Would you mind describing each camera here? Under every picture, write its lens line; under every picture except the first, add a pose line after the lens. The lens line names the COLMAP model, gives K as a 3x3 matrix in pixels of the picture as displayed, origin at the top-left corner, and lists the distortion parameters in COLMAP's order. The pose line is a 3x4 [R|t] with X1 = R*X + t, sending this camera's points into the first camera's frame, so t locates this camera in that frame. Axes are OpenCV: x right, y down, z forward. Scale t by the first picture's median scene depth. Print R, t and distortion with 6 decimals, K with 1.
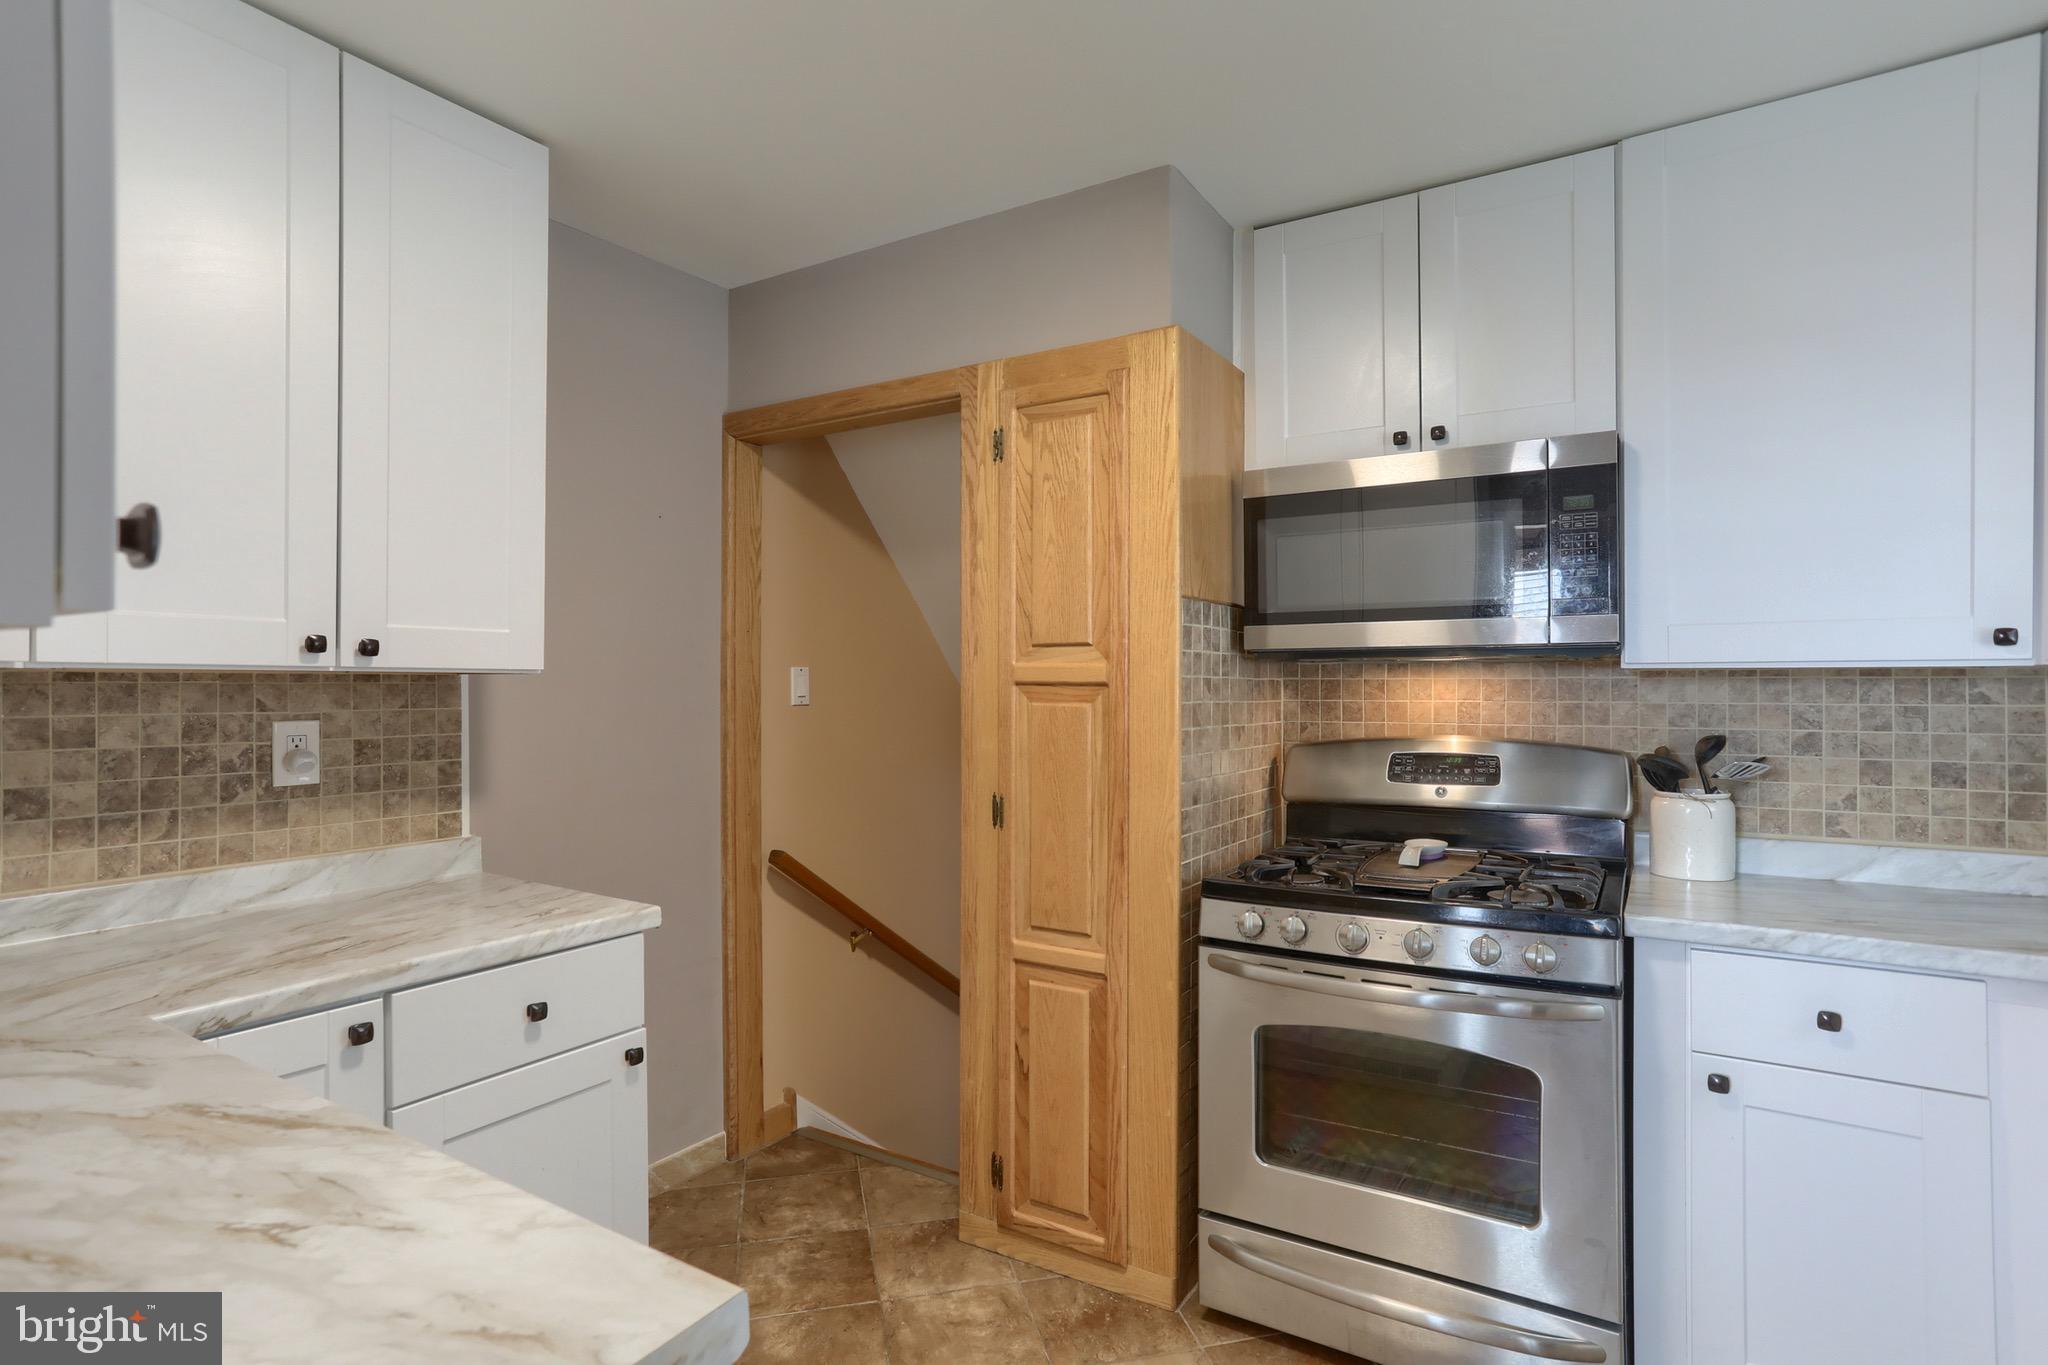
lens RADIAL K [[986.9, 0, 1024.0], [0, 986.9, 682.5], [0, 0, 1]] dist [-0.058521, 0.035758]
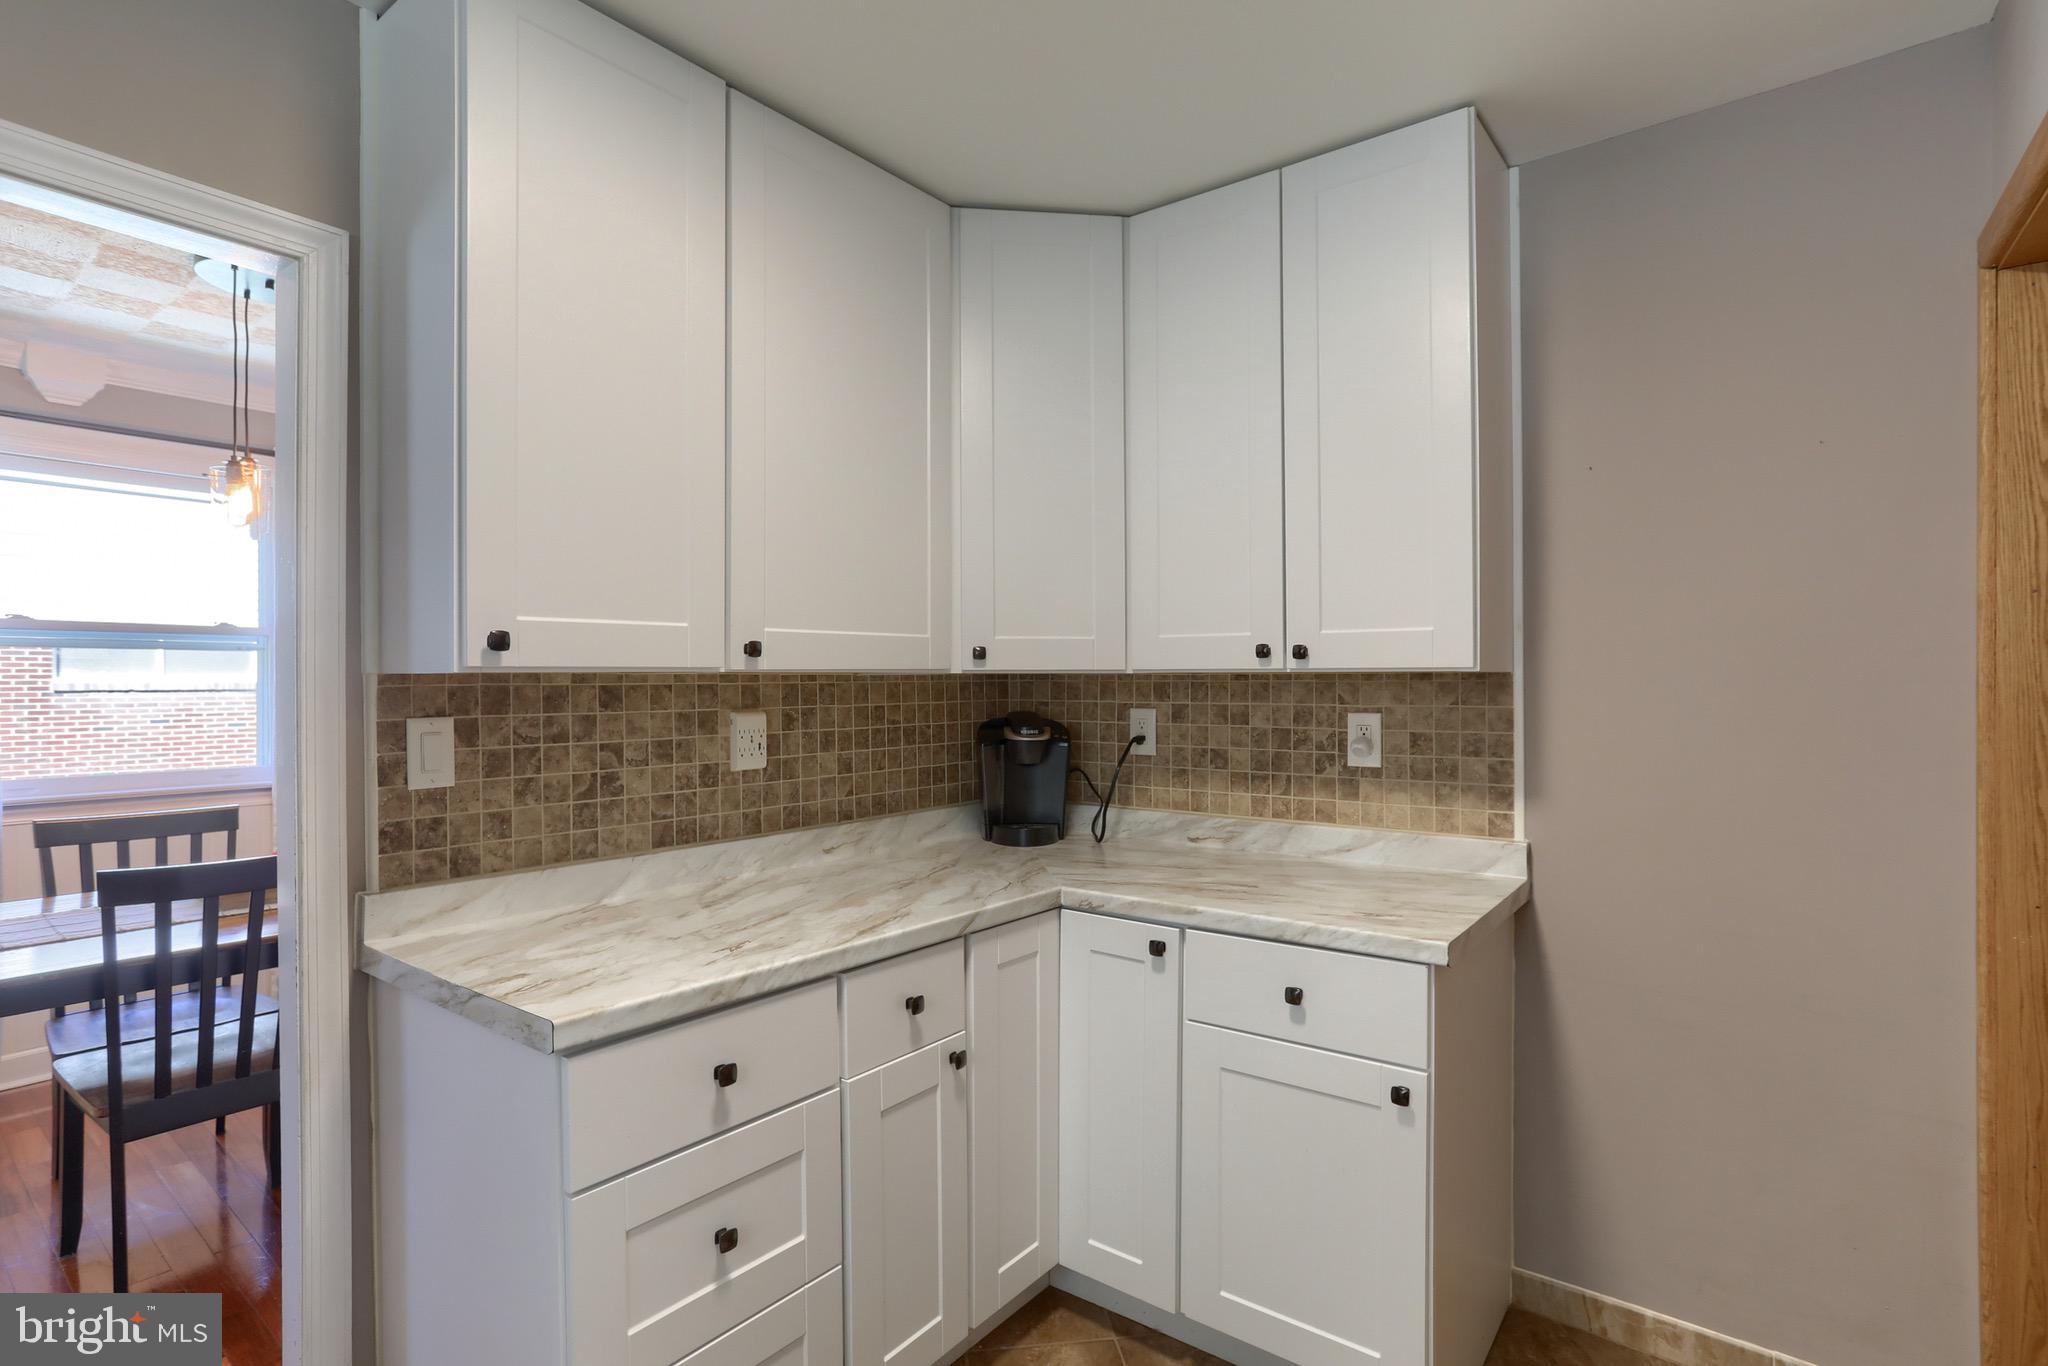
lens RADIAL K [[986.9, 0, 1024.0], [0, 986.9, 683.0], [0, 0, 1]] dist [-0.058521, 0.035758]
pose [[-0.066551, 0.003662, -0.997776, 0.503042], [0.004932, 0.999982, 0.003341, -0.003492], [0.997771, -0.004698, -0.066568, 0.687325]]
